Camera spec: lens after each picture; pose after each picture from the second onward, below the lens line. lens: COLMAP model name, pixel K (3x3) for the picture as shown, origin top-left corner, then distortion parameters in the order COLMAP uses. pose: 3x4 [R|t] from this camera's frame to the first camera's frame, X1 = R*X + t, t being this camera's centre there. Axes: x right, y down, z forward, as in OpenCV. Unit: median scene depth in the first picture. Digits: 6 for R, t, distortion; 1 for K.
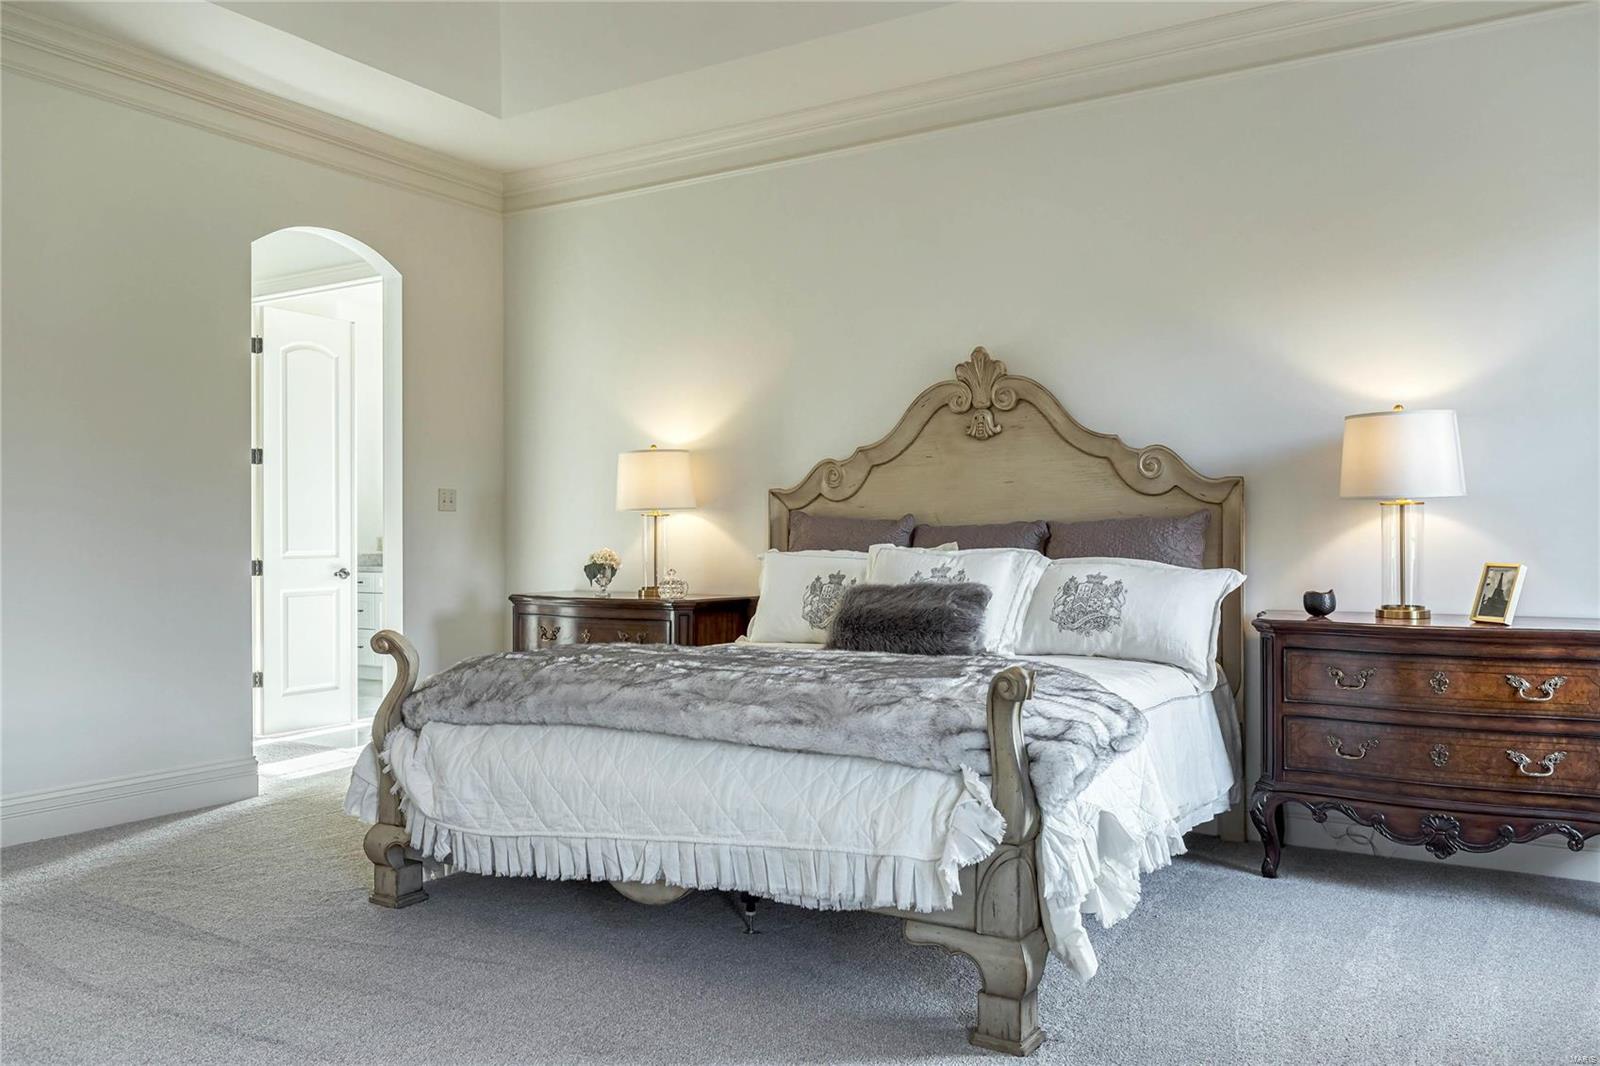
lens RADIAL K [[1219.7, 0, 801.5], [0, 1219.7, 531.8], [0, 0, 1]] dist [0.000530, -0.005445]
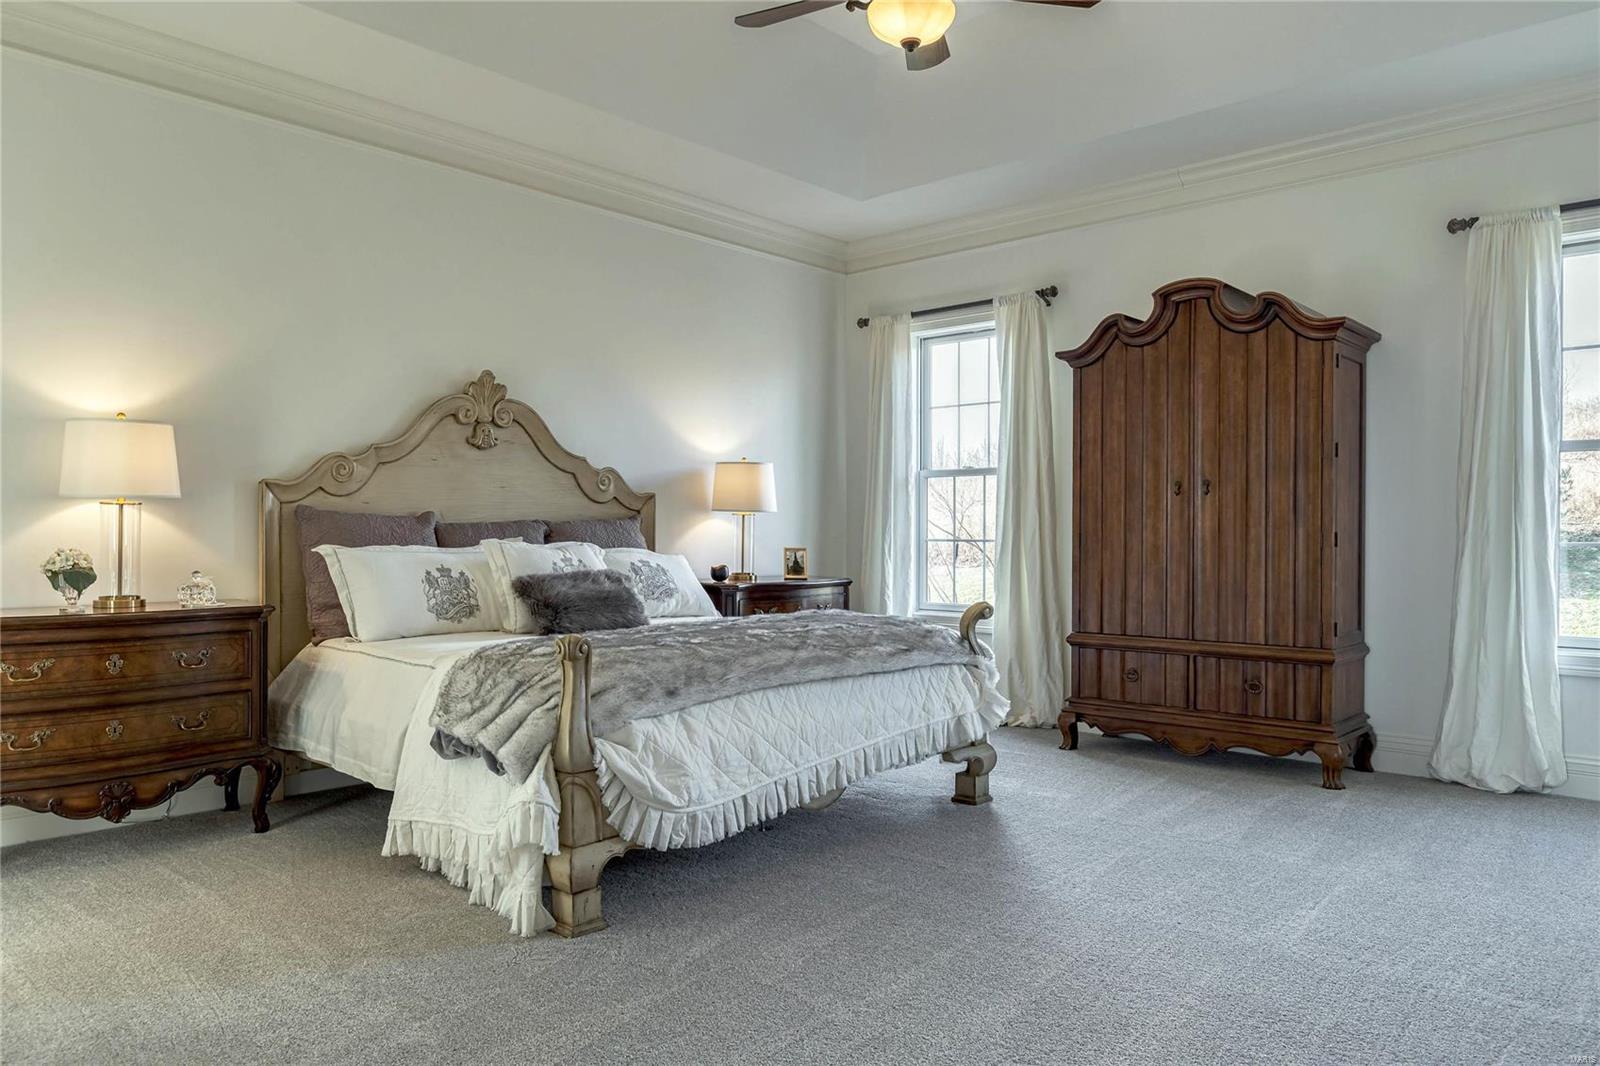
lens RADIAL K [[1119.3, 0, 803.3], [0, 1119.3, 534.3], [0, 0, 1]] dist [-0.026530, 0.003080]
pose [[0.154197, 0.000762, 0.988040, -0.880592], [-0.006192, 0.999981, 0.000195, 0.003700], [-0.988021, -0.006148, 0.154199, 0.547676]]
